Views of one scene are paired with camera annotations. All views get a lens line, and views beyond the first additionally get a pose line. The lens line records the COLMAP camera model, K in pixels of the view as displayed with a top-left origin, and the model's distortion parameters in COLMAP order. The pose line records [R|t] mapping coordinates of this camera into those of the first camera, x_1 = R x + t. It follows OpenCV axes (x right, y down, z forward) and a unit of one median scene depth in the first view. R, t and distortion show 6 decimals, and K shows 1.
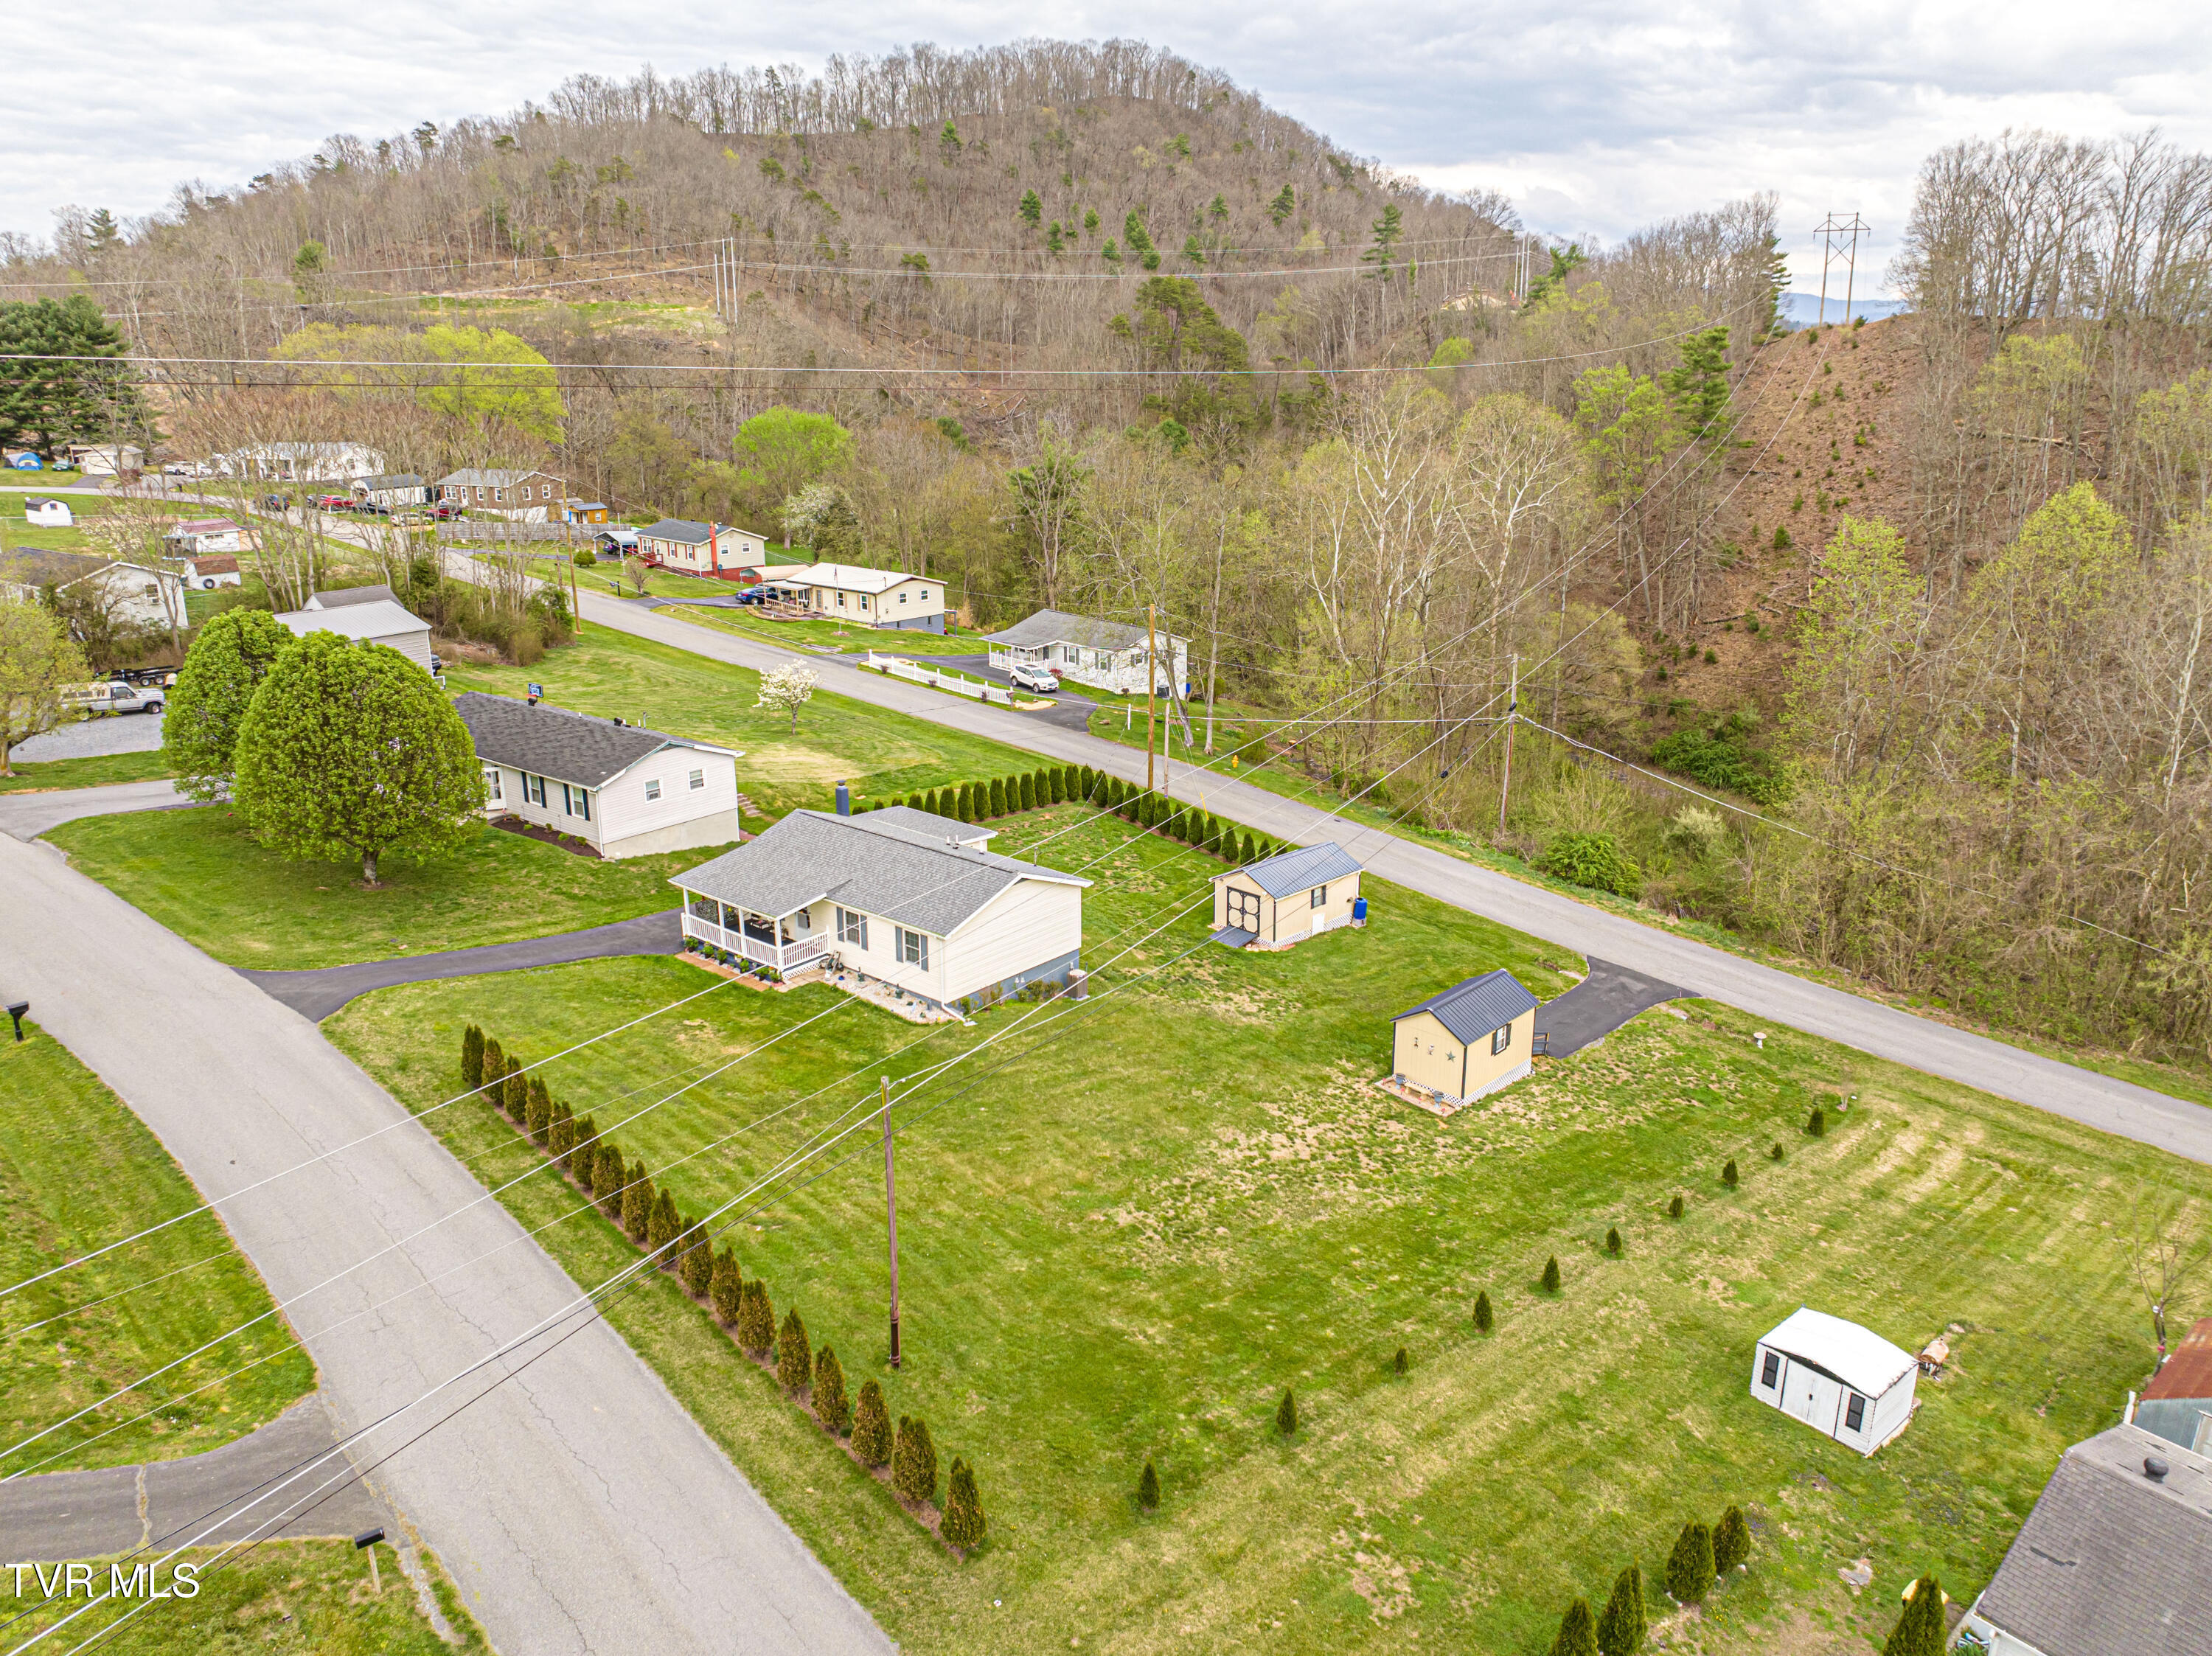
lens RADIAL K [[1550.9, 0, 1112.4], [0, 1550.9, 829.4], [0, 0, 1]] dist [-0.036528, 0.008048]
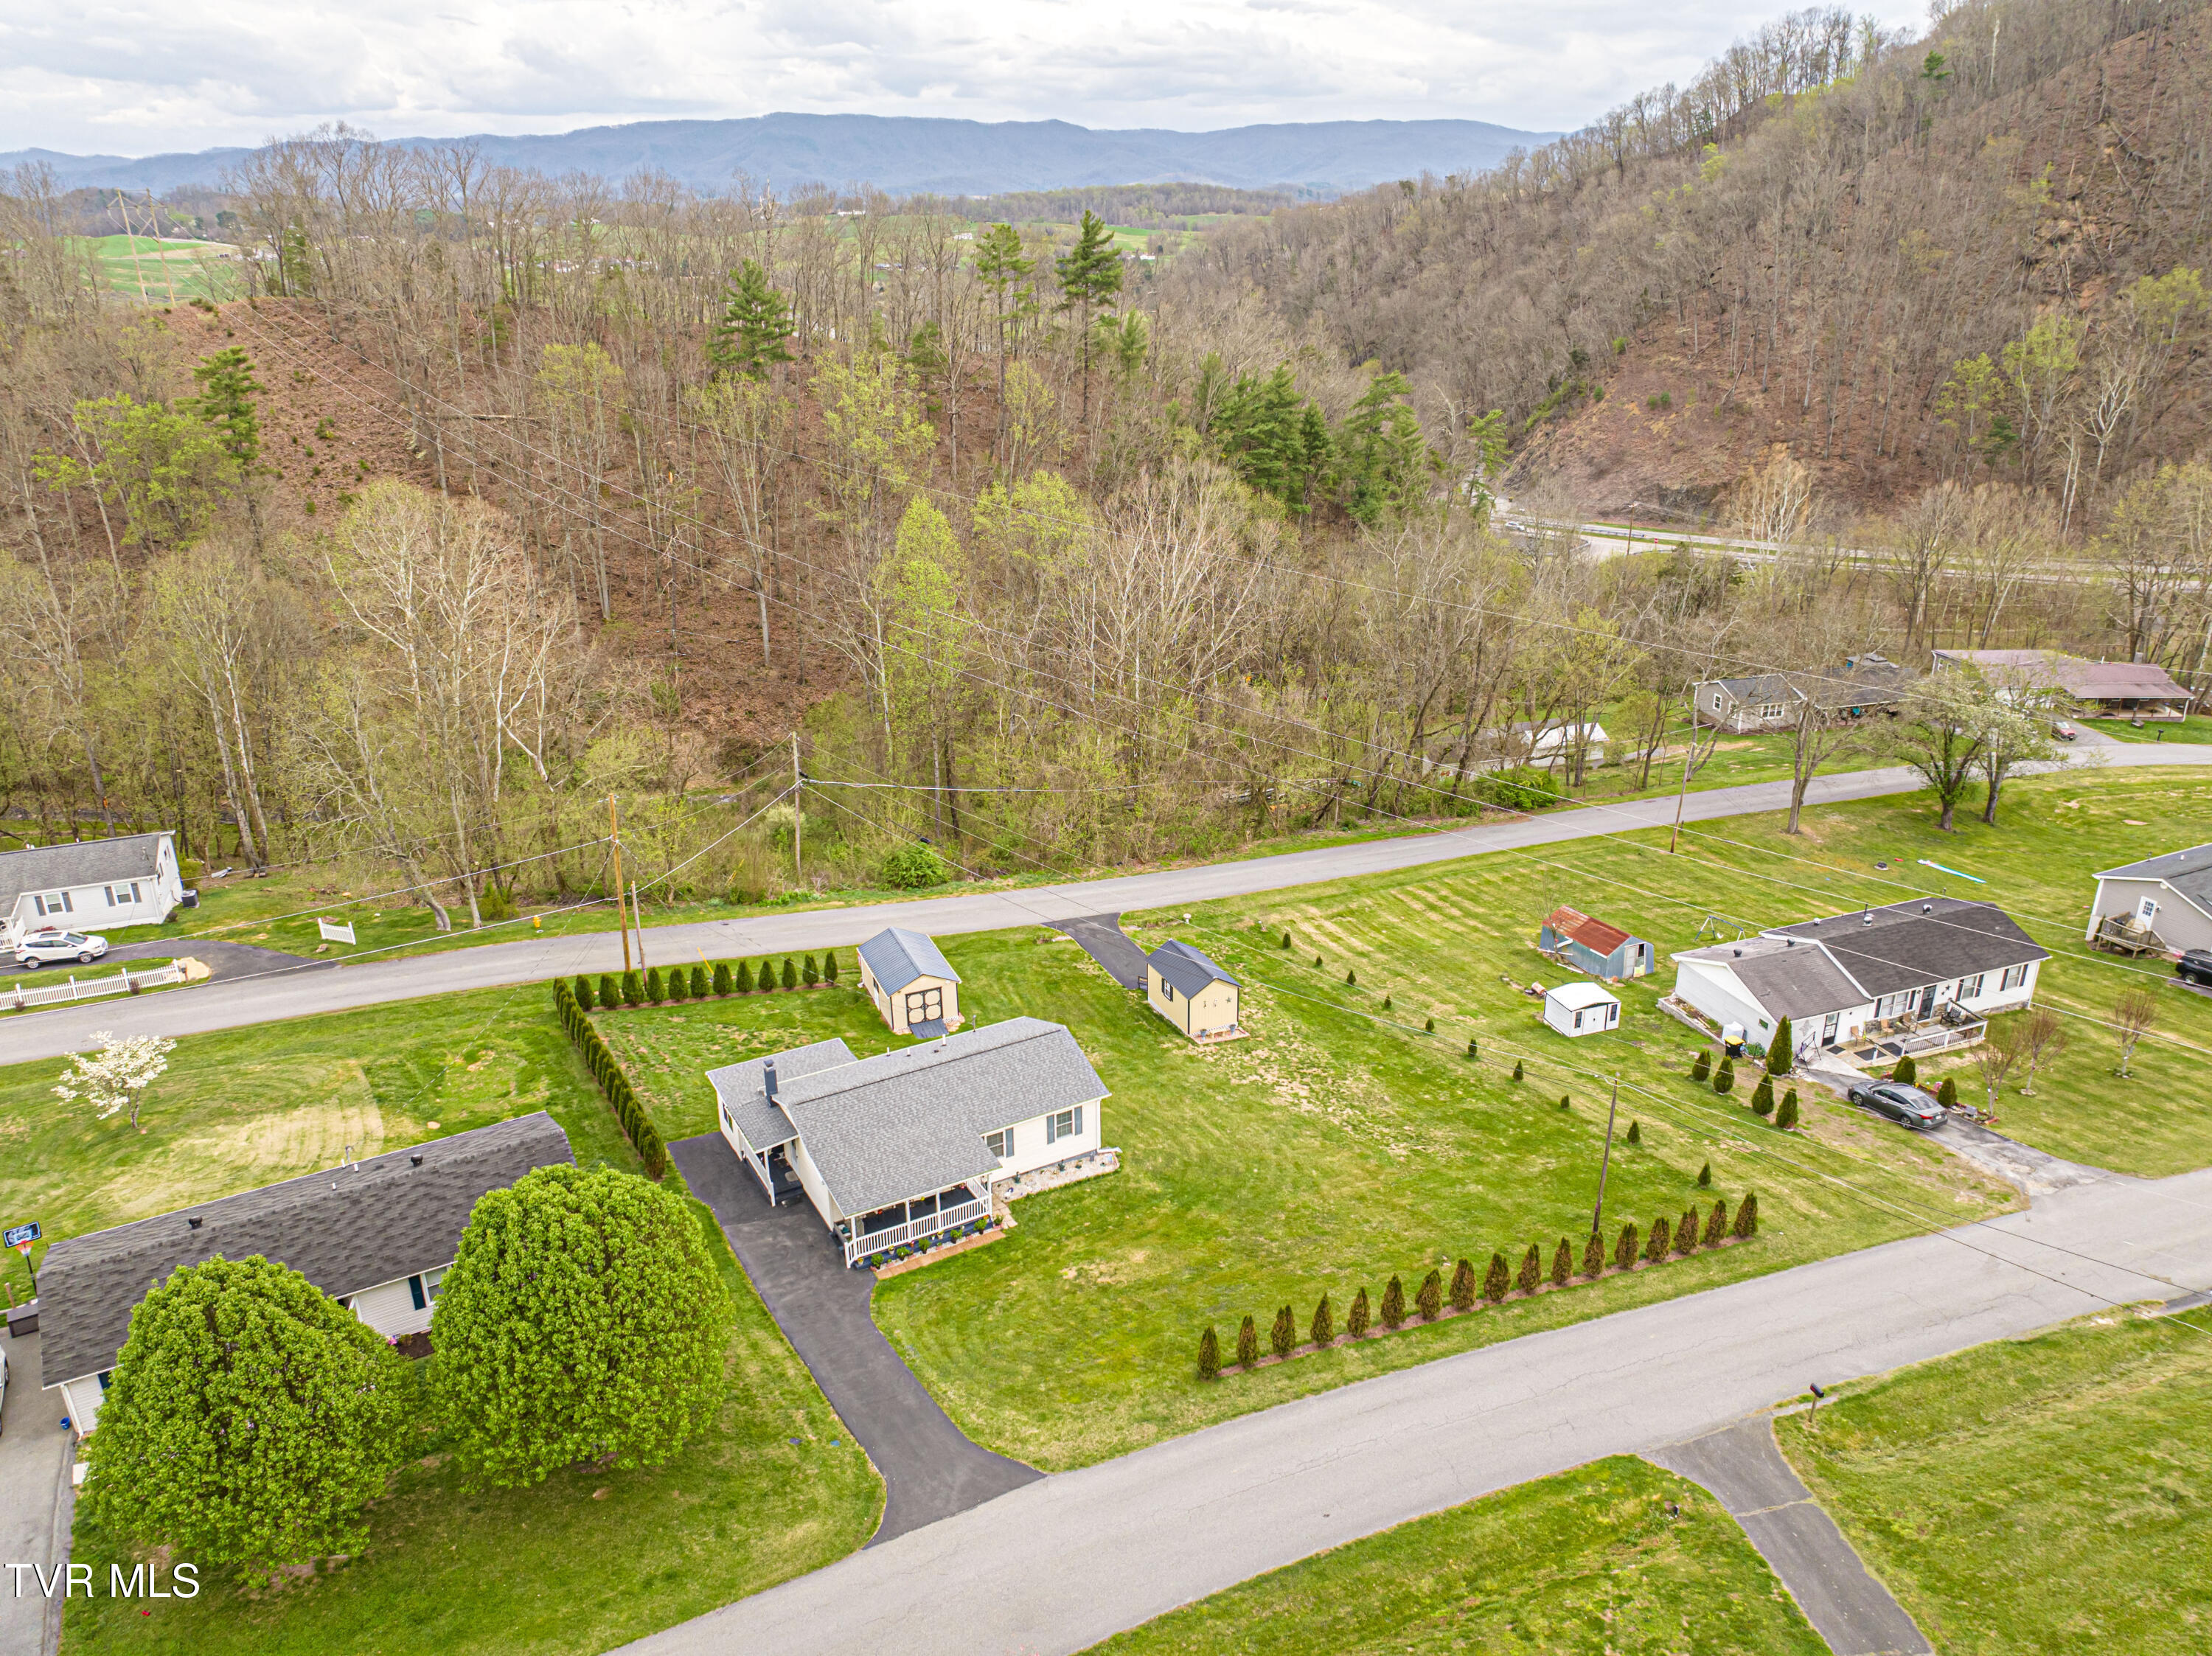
lens RADIAL K [[1550.9, 0, 1112.4], [0, 1550.9, 829.4], [0, 0, 1]] dist [-0.036528, 0.008048]
pose [[0.338572, -0.348656, 0.873961, -1.026705], [0.277790, 0.924454, 0.261184, -0.410285], [-0.899001, 0.154348, 0.409847, 0.442254]]
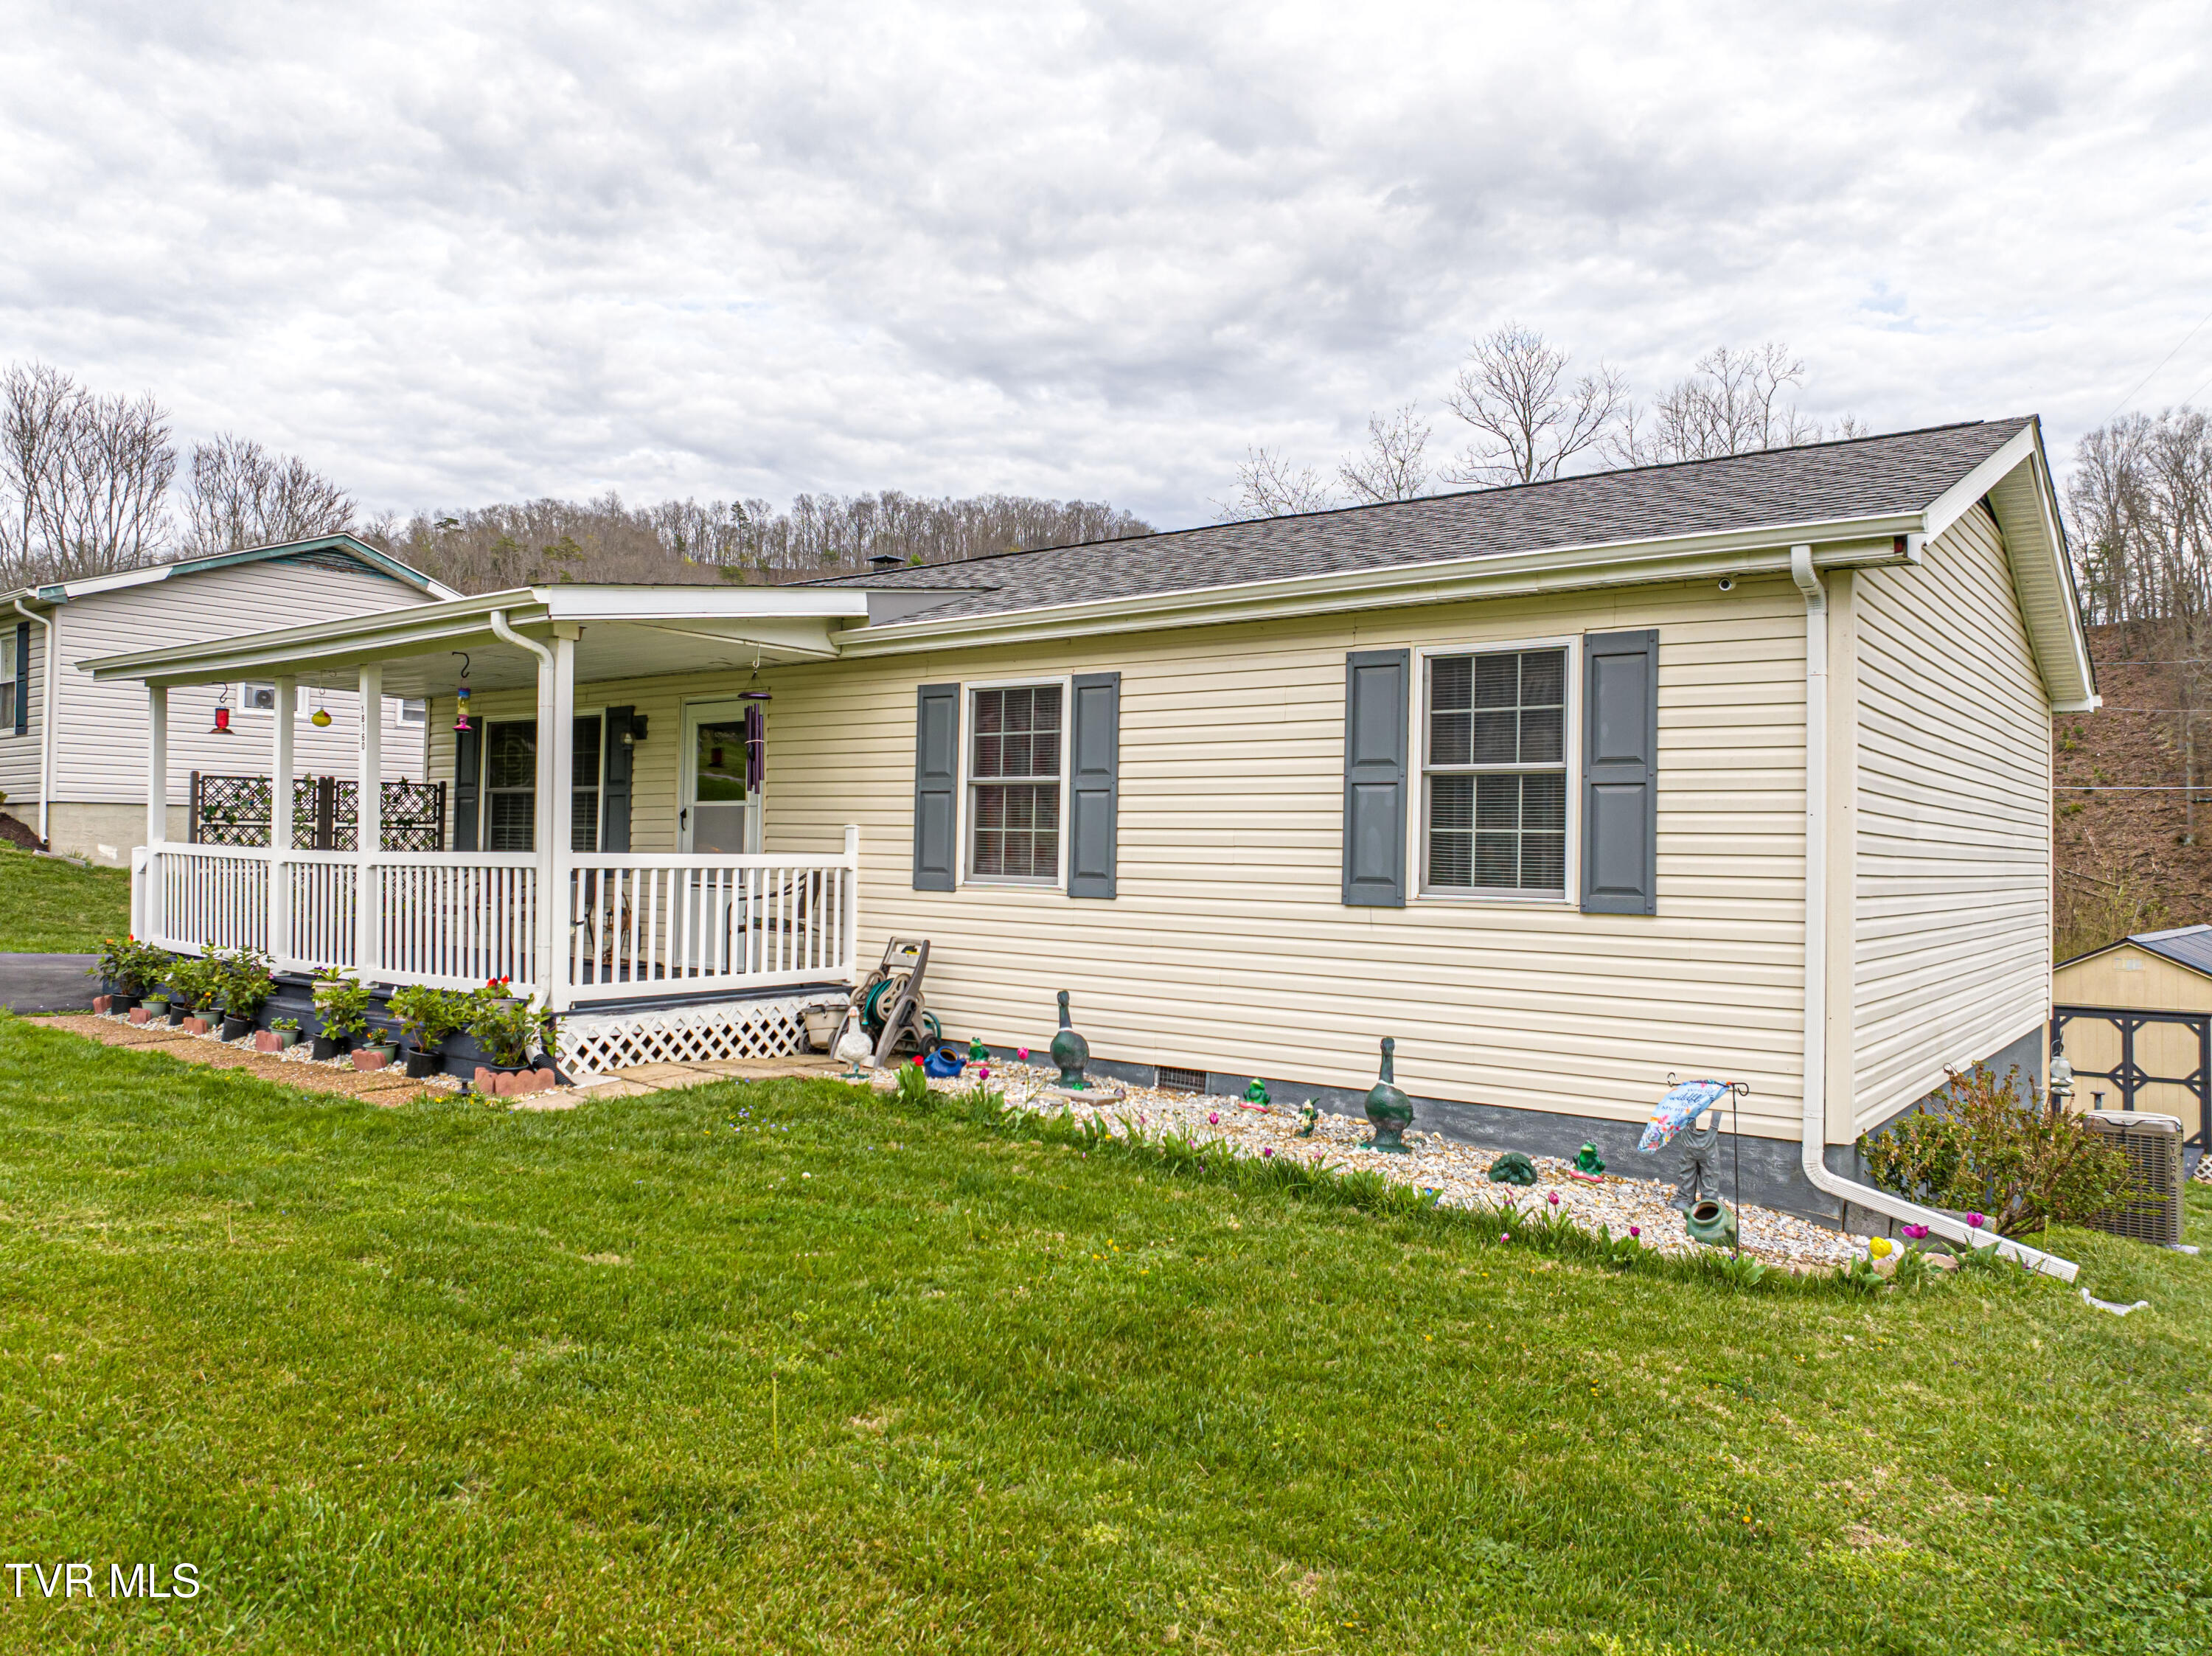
lens RADIAL K [[1543.2, 0, 1129.5], [0, 1543.2, 812.7], [0, 0, 1]] dist [-0.033351, 0.000858]
pose [[0.998468, 0.018611, 0.052116, -0.164638], [-0.001148, 0.948516, -0.316726, 0.120755], [-0.055327, 0.316181, 0.947084, 0.844134]]
